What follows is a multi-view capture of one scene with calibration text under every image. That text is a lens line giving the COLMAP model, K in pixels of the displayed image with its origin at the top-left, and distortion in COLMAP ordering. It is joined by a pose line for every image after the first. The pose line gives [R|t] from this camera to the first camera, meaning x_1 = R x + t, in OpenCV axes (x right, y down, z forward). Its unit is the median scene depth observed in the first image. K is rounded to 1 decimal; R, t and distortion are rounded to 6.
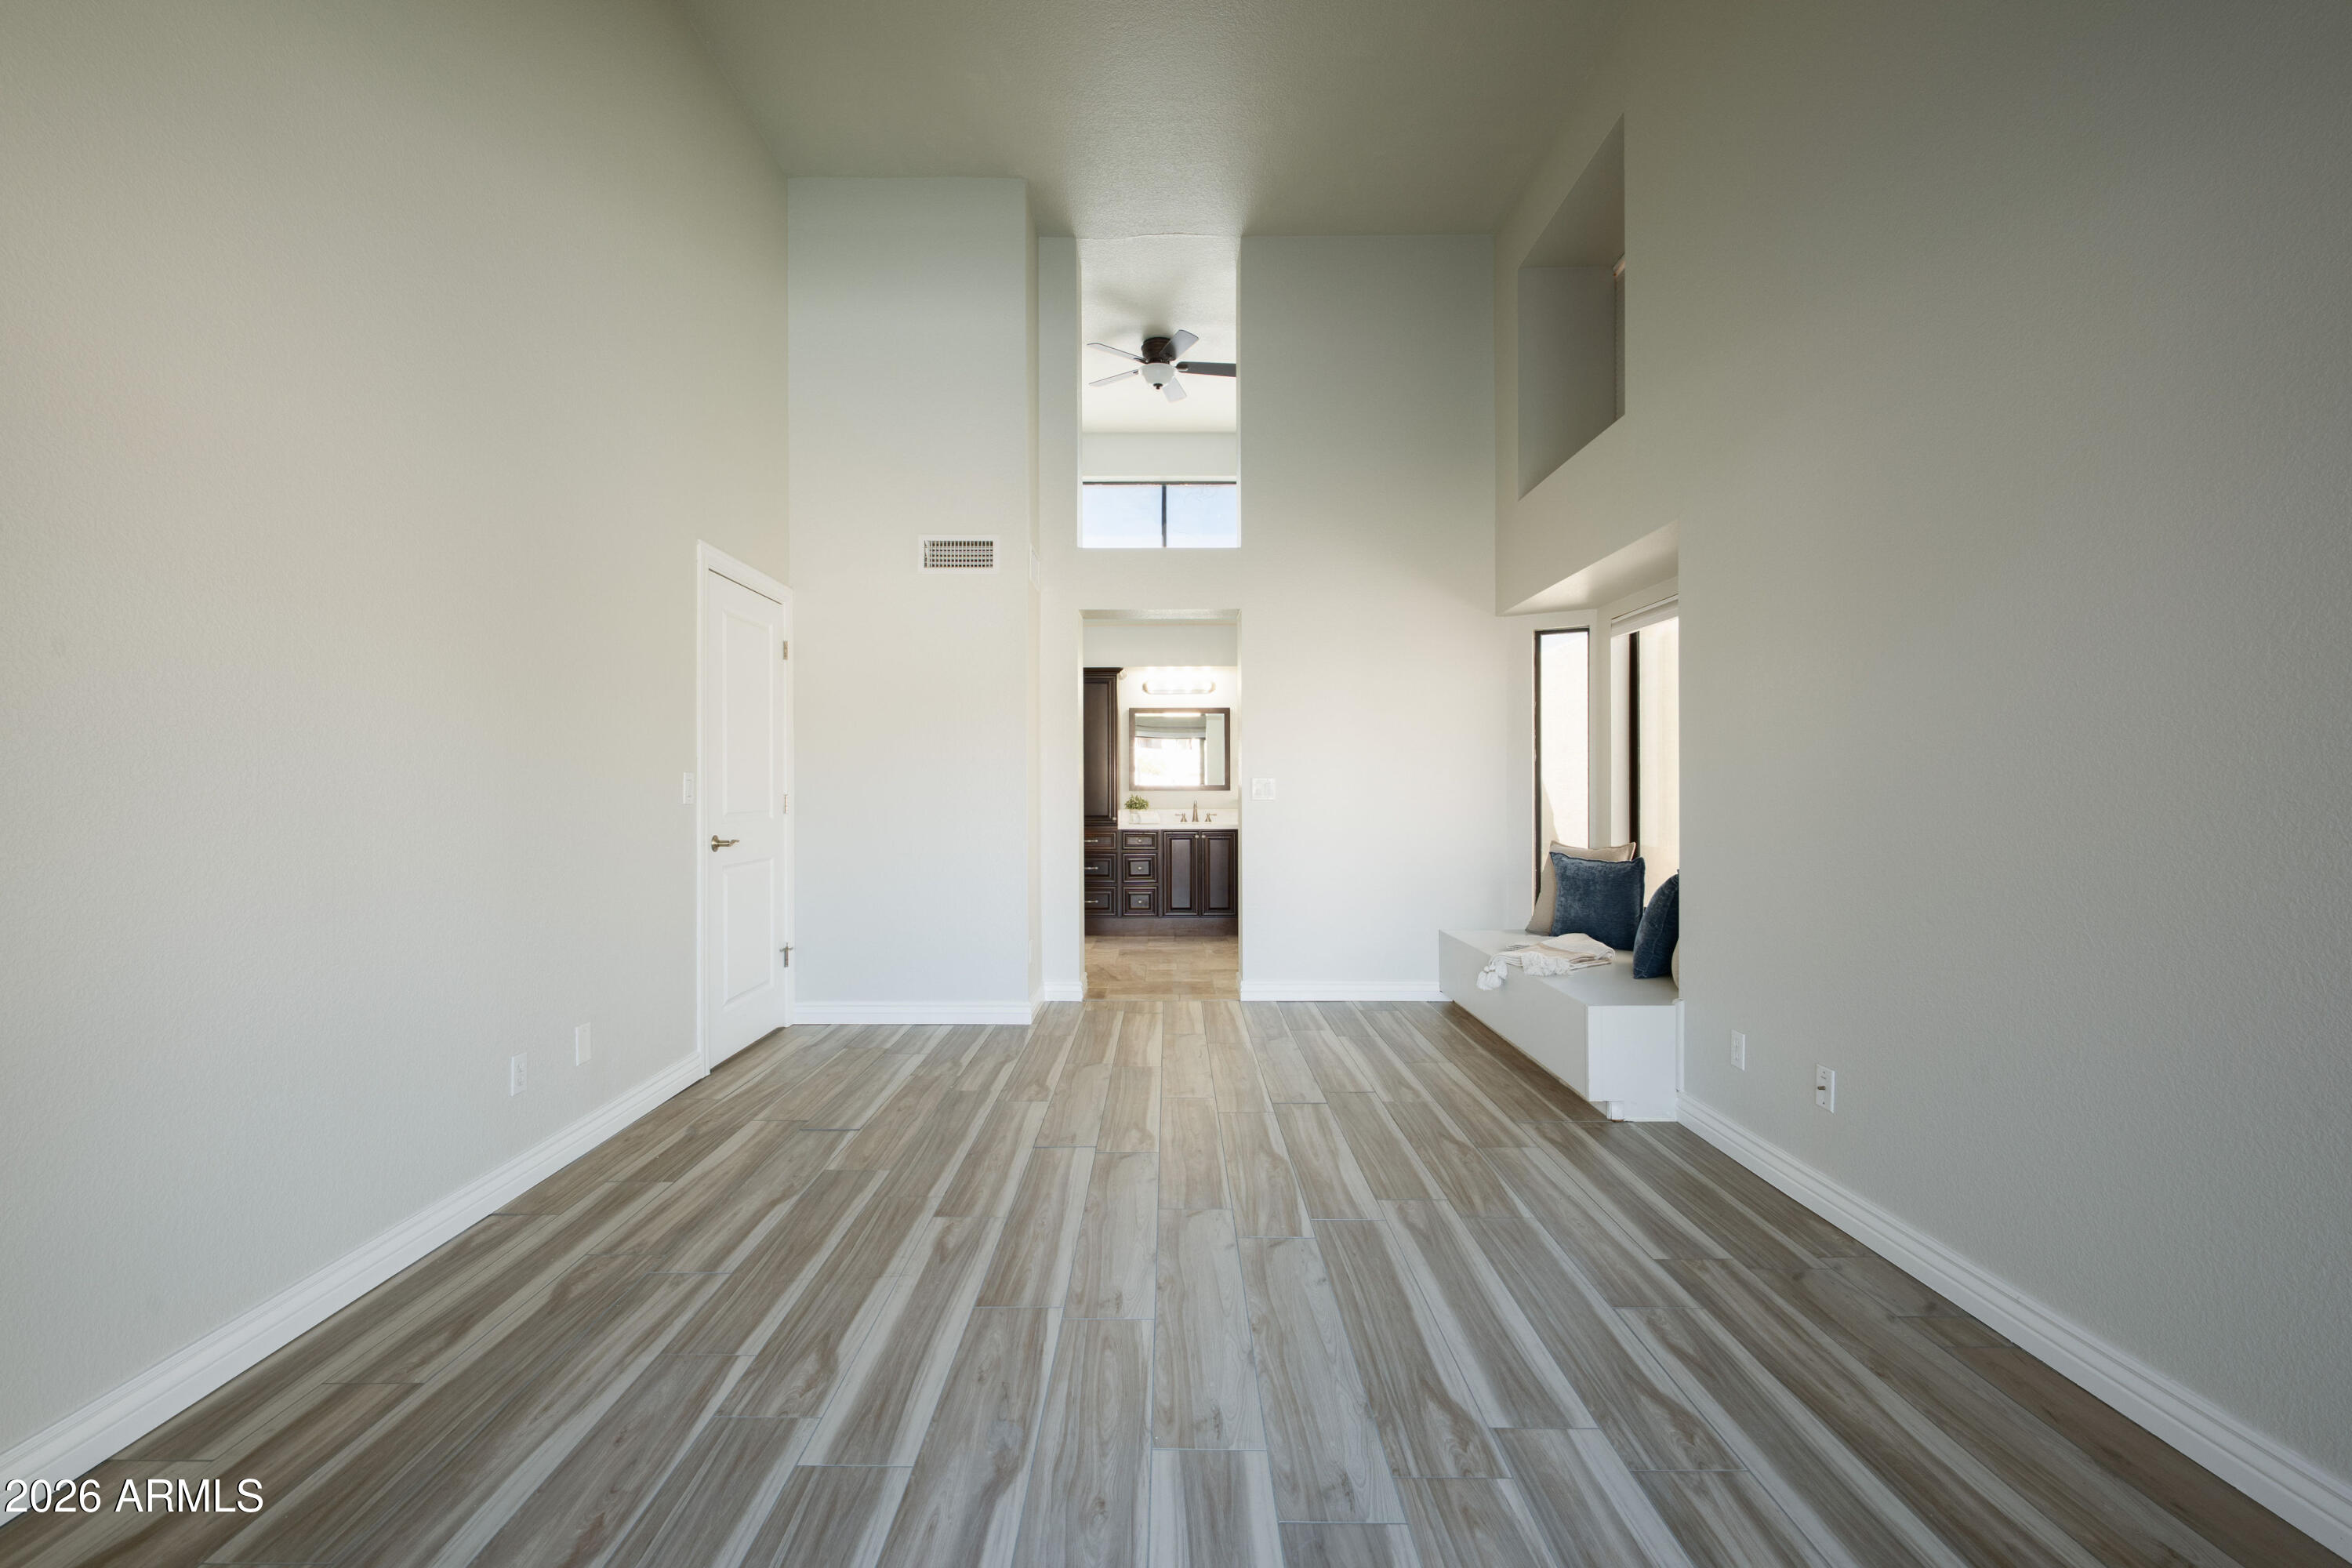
lens RADIAL K [[1030.8, 0, 1175.3], [0, 1030.8, 785.5], [0, 0, 1]] dist [-0.003392, -0.000492]
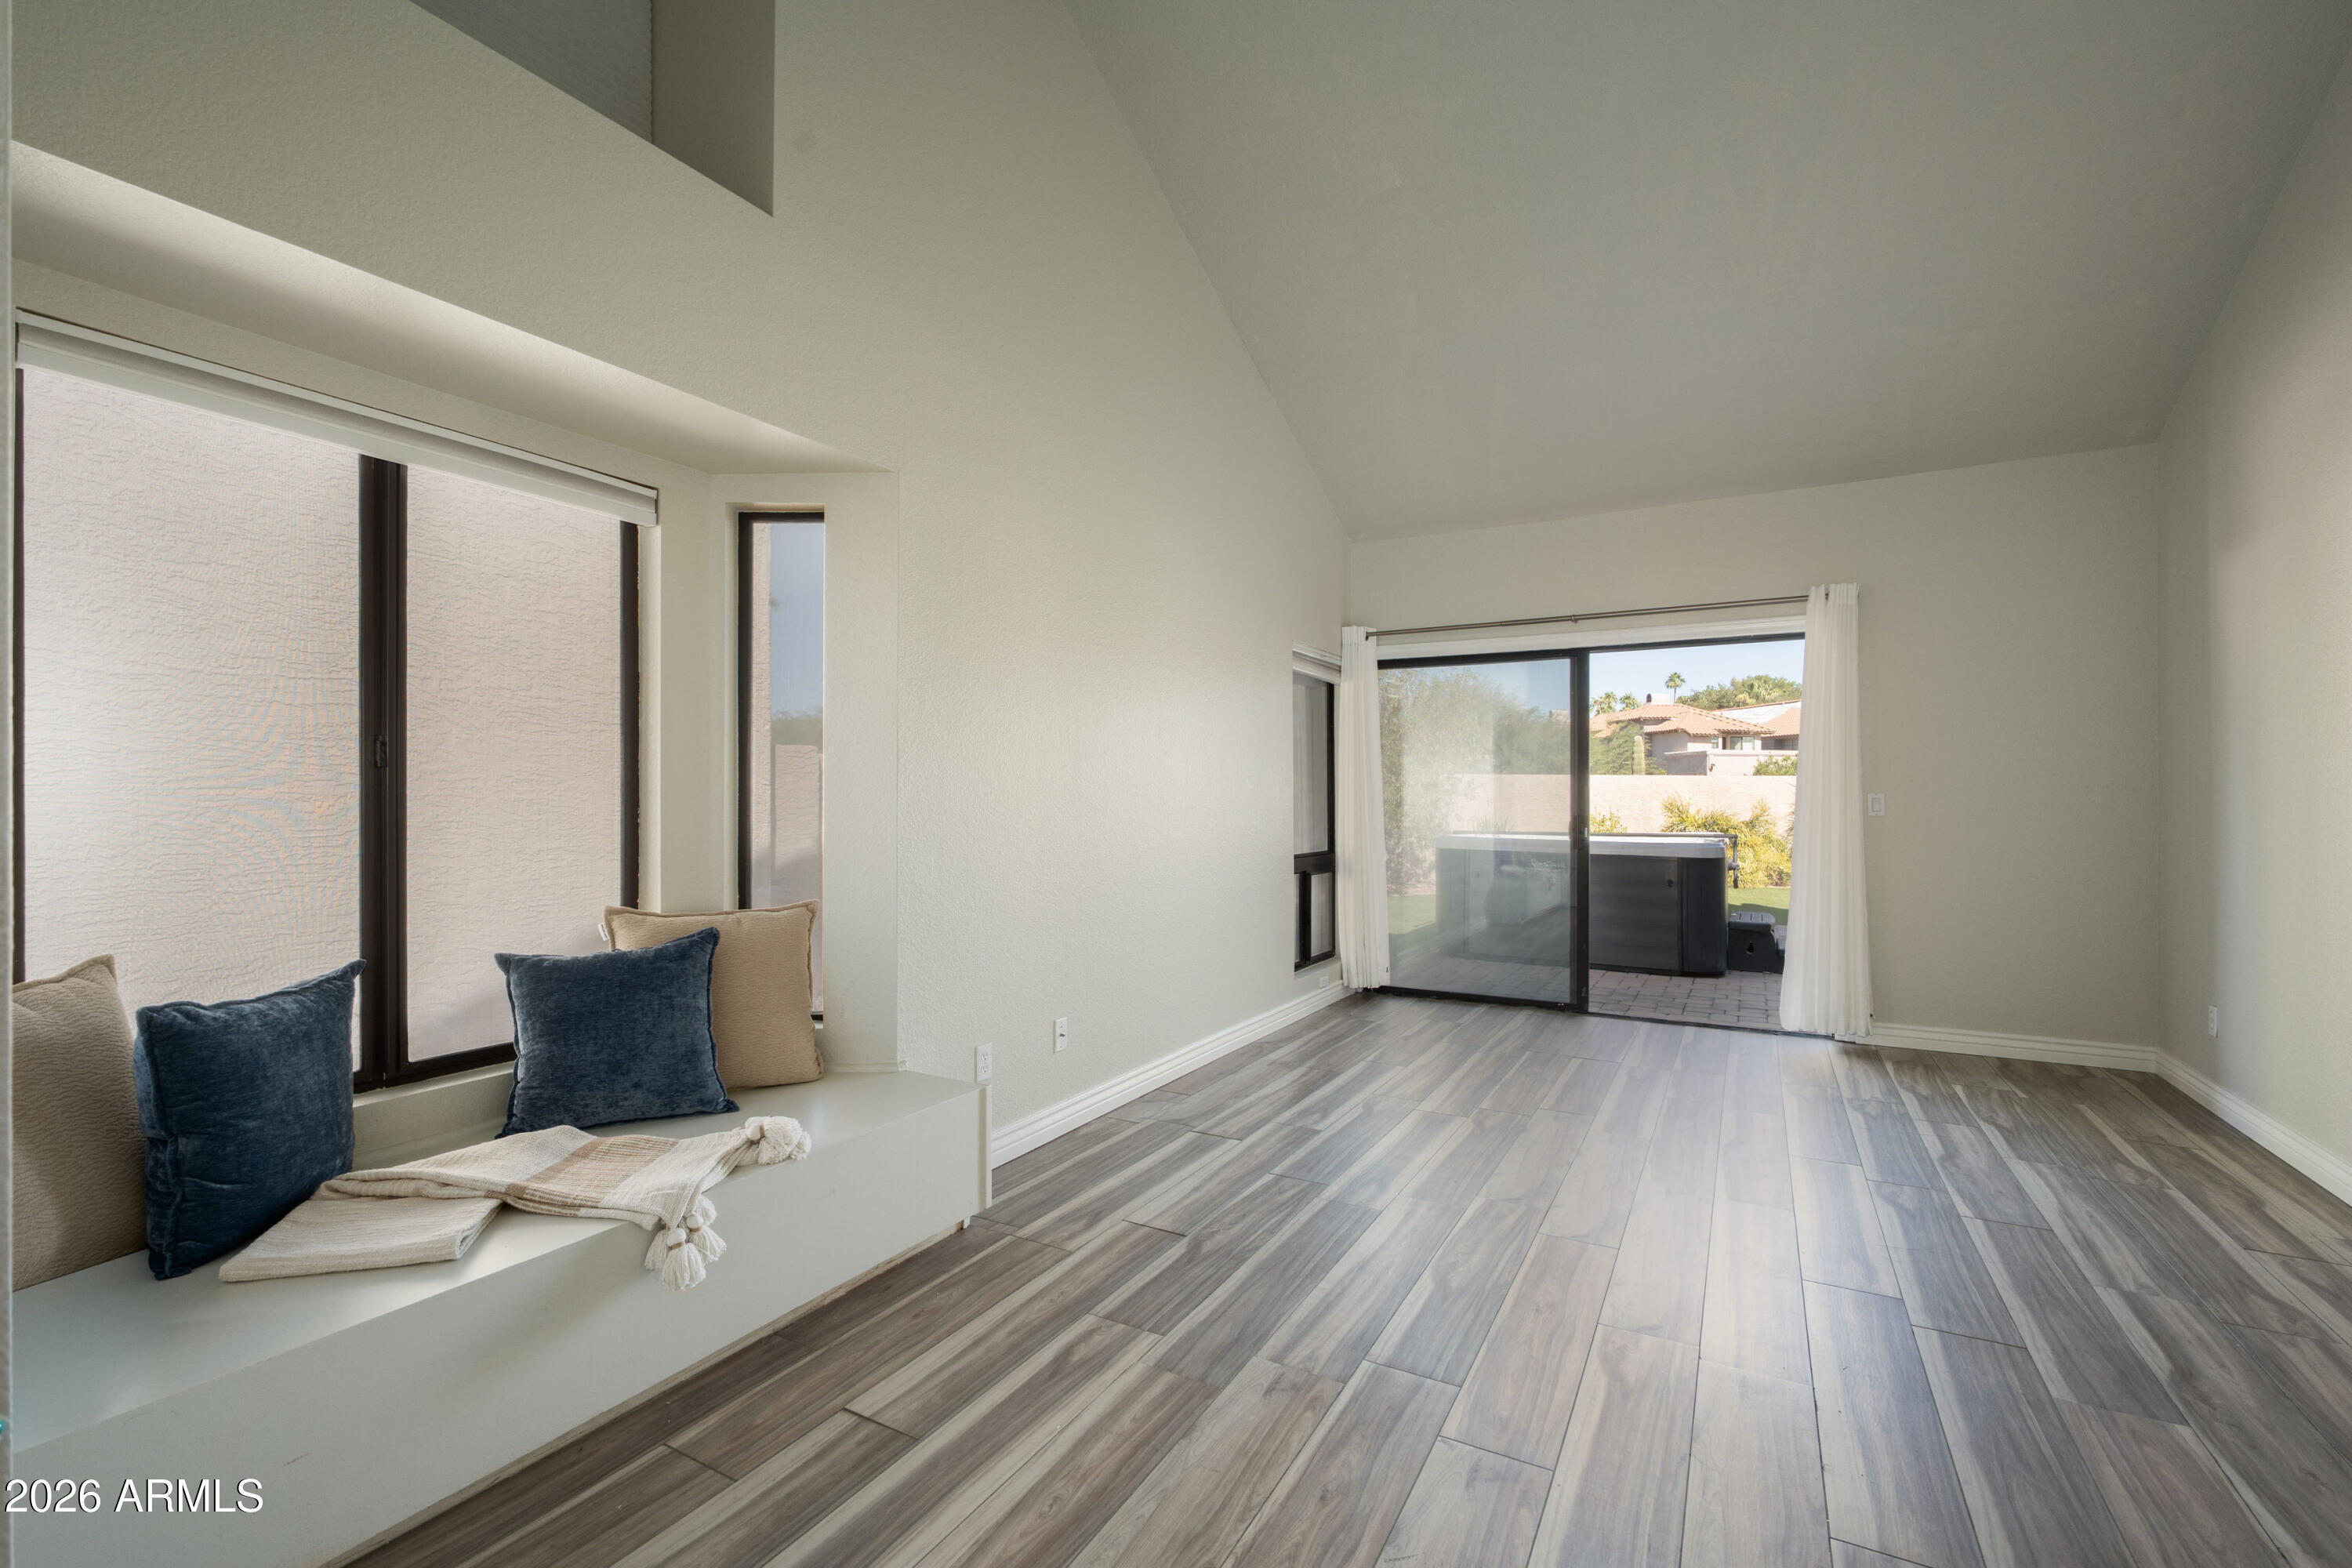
lens RADIAL K [[1030.8, 0, 1174.6], [0, 1030.8, 789.7], [0, 0, 1]] dist [-0.003392, -0.000492]
pose [[-0.869957, 0.003929, 0.493112, -0.131717], [-0.001130, 0.999950, -0.009962, -0.000111], [-0.493127, -0.009224, -0.869909, 2.070353]]
